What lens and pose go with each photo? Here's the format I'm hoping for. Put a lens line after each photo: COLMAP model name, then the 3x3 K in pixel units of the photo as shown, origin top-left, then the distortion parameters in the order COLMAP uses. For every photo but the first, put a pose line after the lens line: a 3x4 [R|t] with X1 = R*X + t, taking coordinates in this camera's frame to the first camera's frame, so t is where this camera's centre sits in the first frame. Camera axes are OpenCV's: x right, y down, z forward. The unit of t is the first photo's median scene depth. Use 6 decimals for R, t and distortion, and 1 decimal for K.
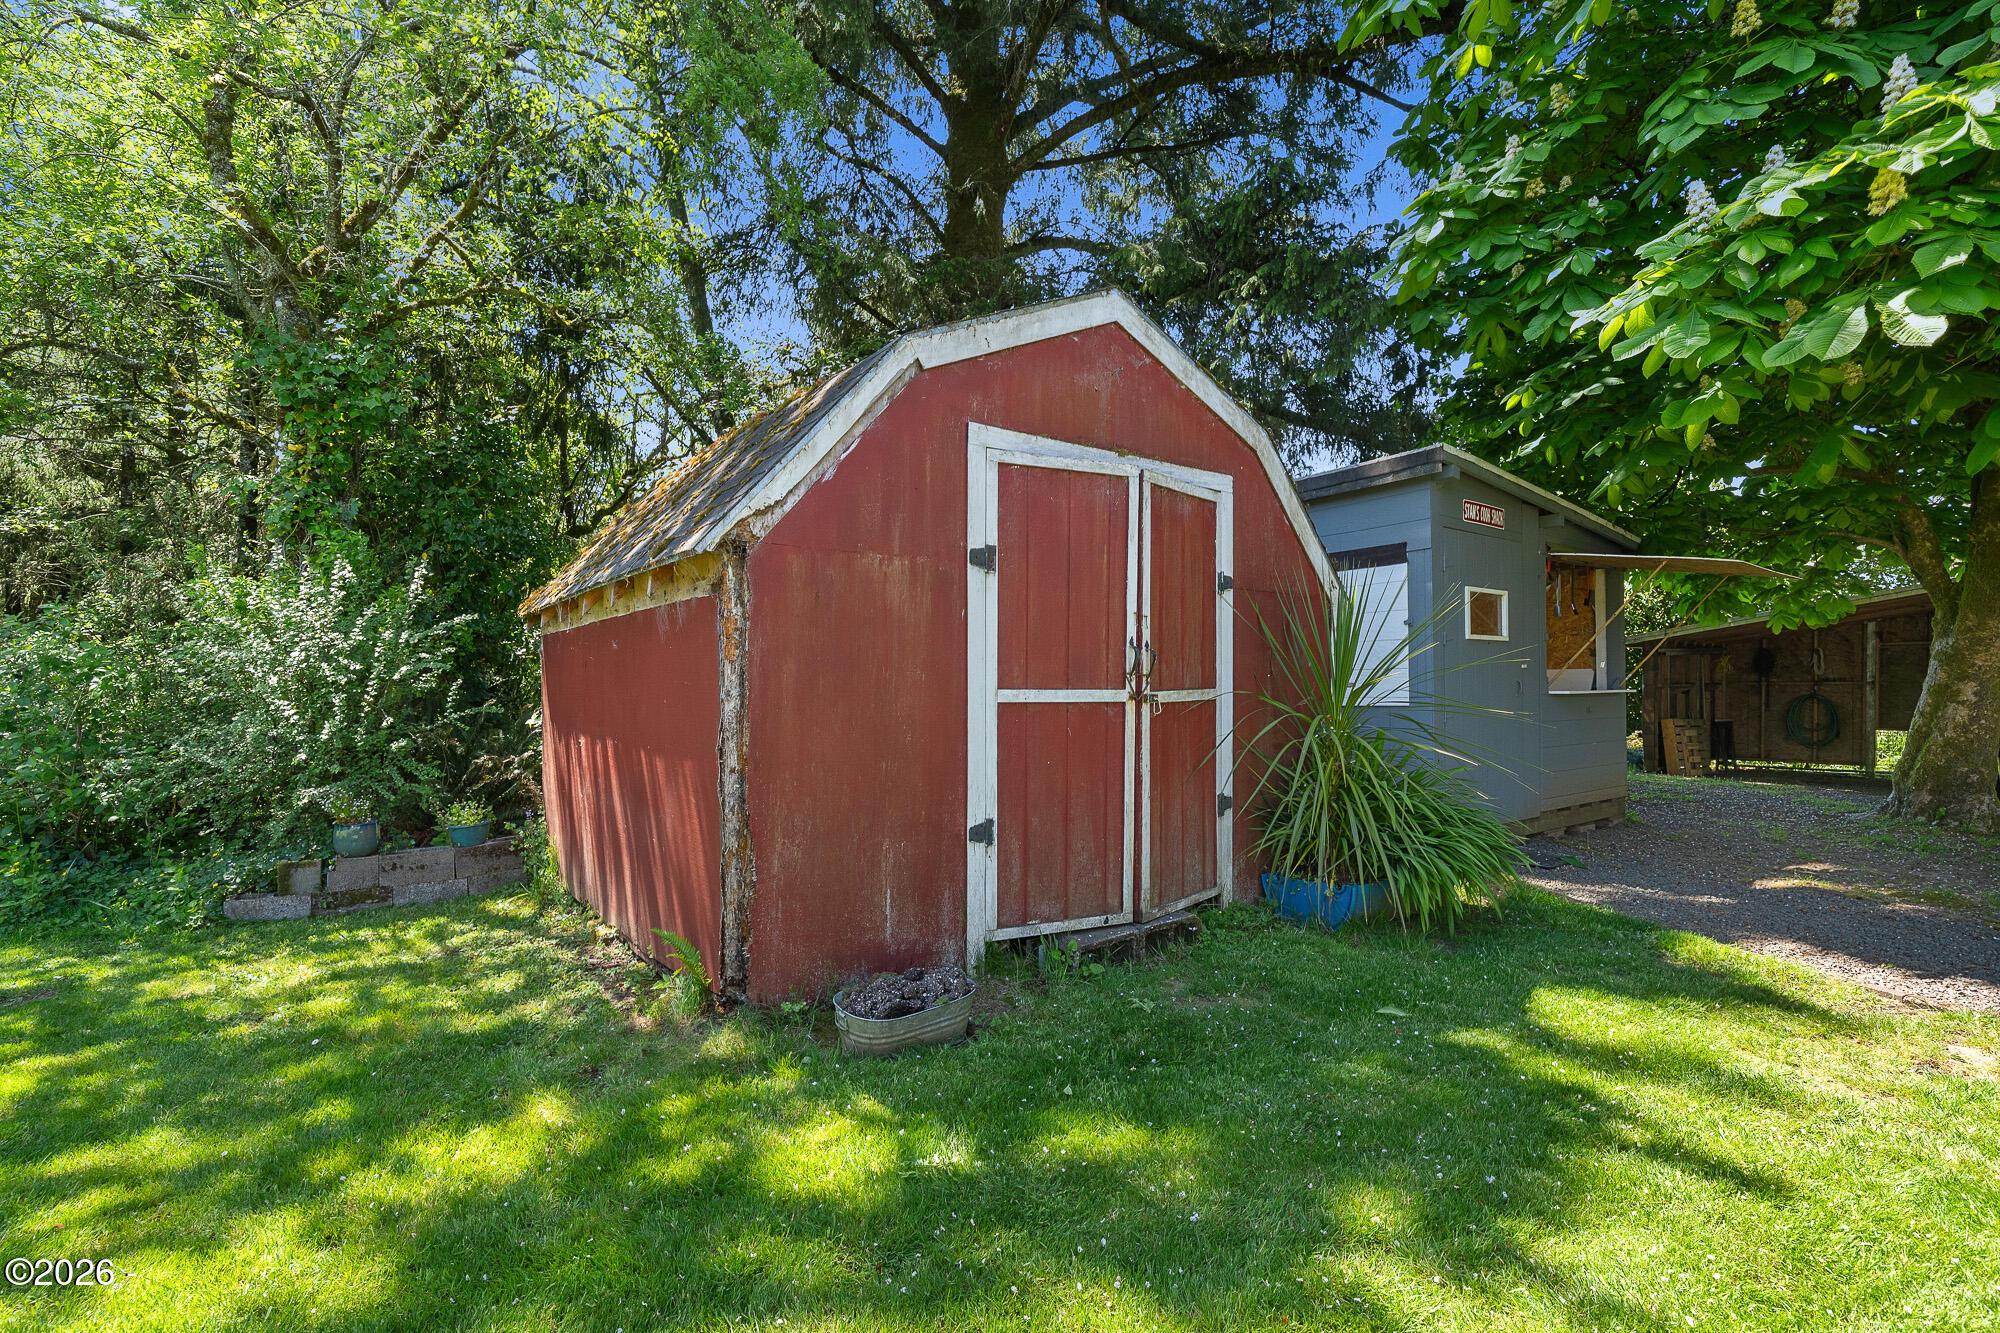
lens RADIAL K [[899.7, 0, 987.9], [0, 899.7, 712.3], [0, 0, 1]] dist [-0.023284, 0.000085]
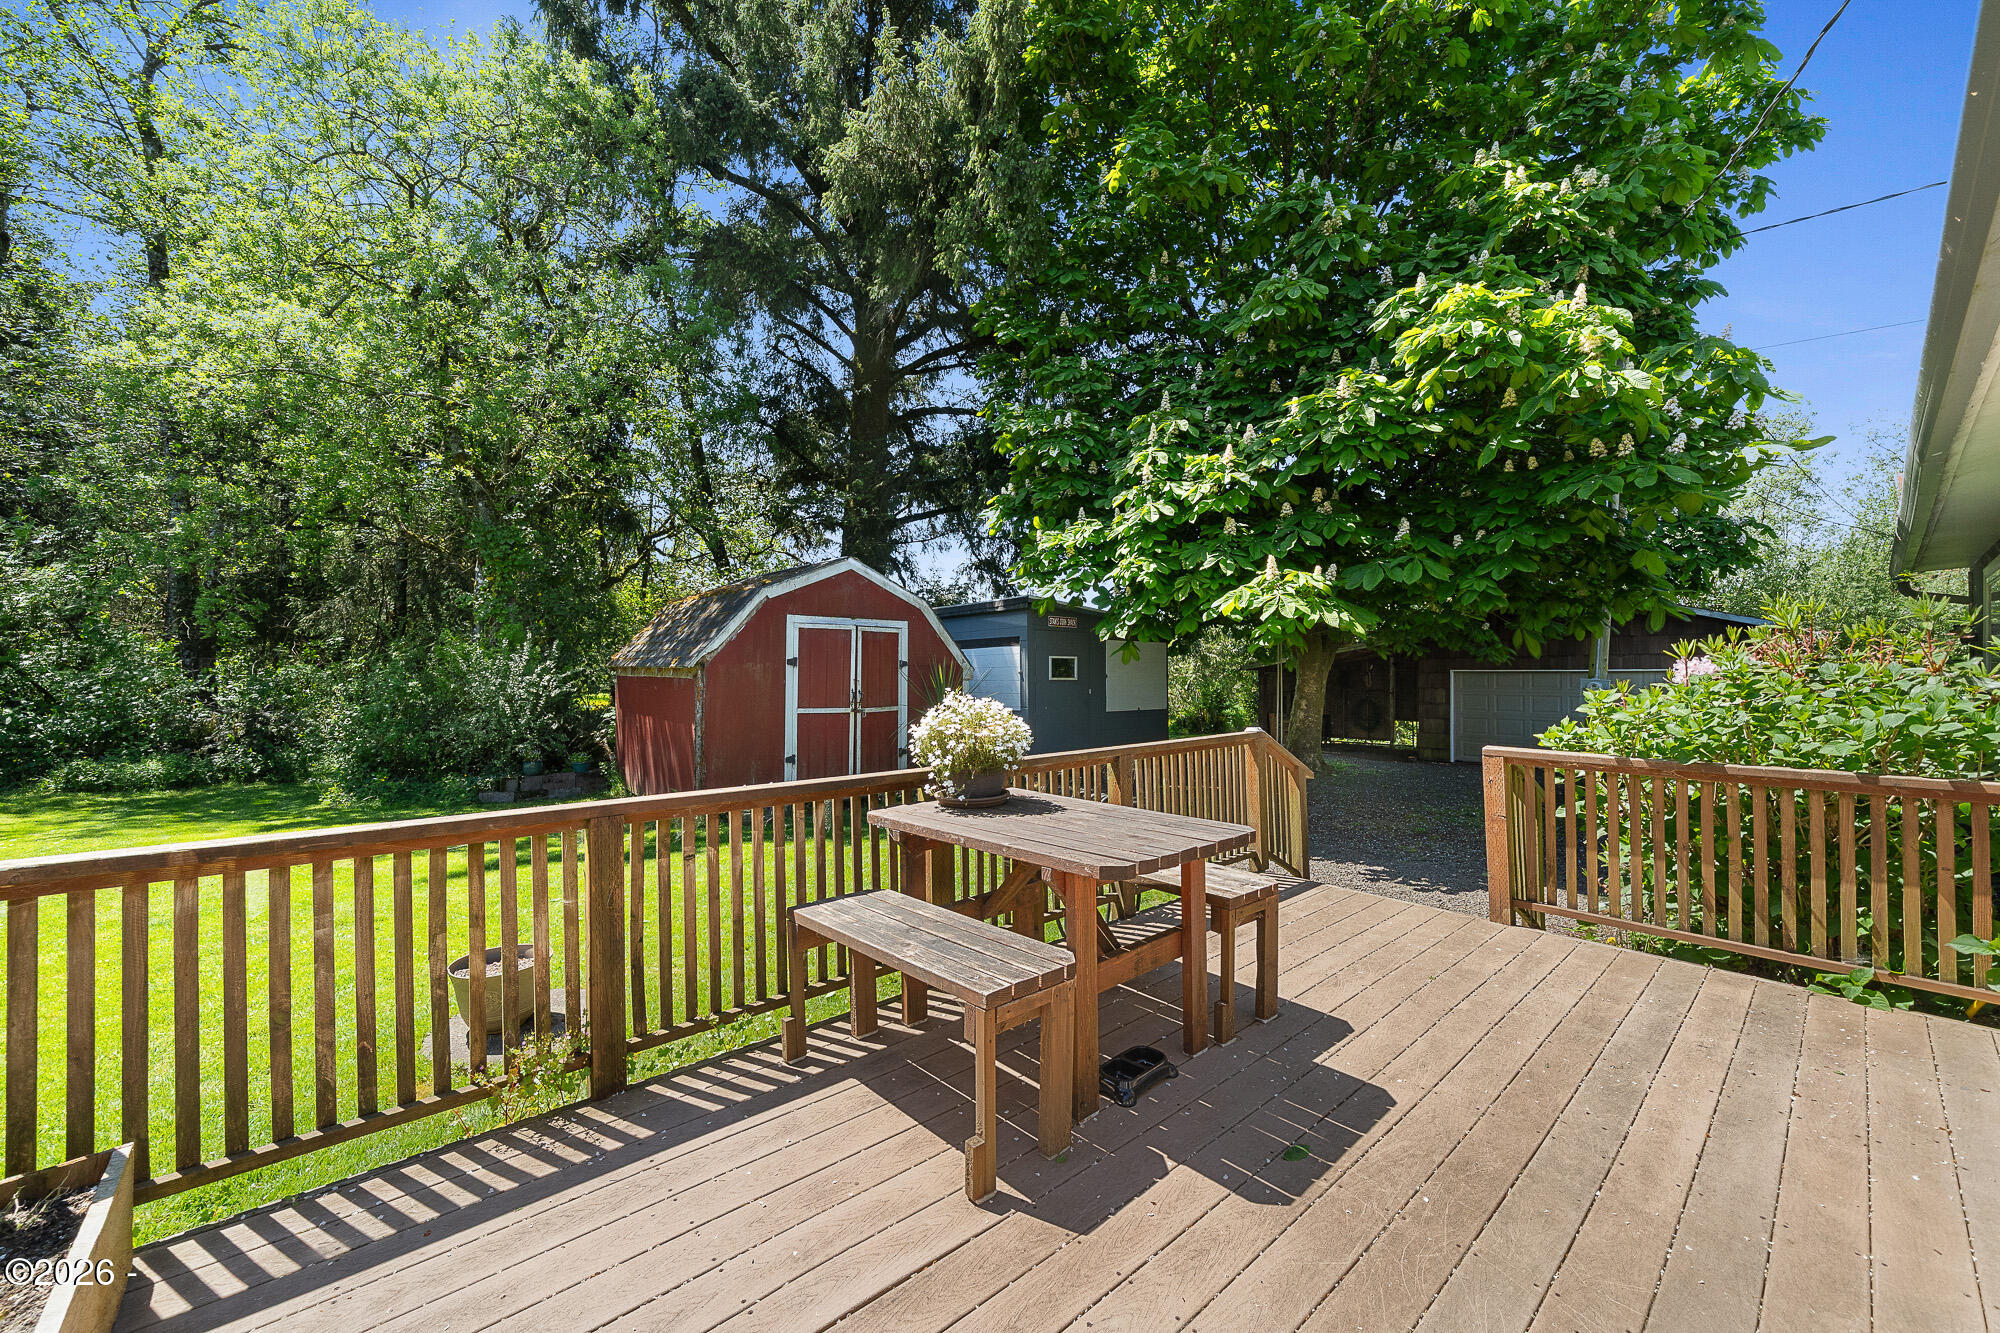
lens RADIAL K [[745.4, 0, 989.0], [0, 745.4, 680.7], [0, 0, 1]] dist [-0.001198, -0.000028]
pose [[0.997922, 0.008556, 0.063867, 0.463960], [-0.007059, 0.999696, -0.023635, -0.062164], [-0.064049, 0.023135, 0.997679, -1.382944]]
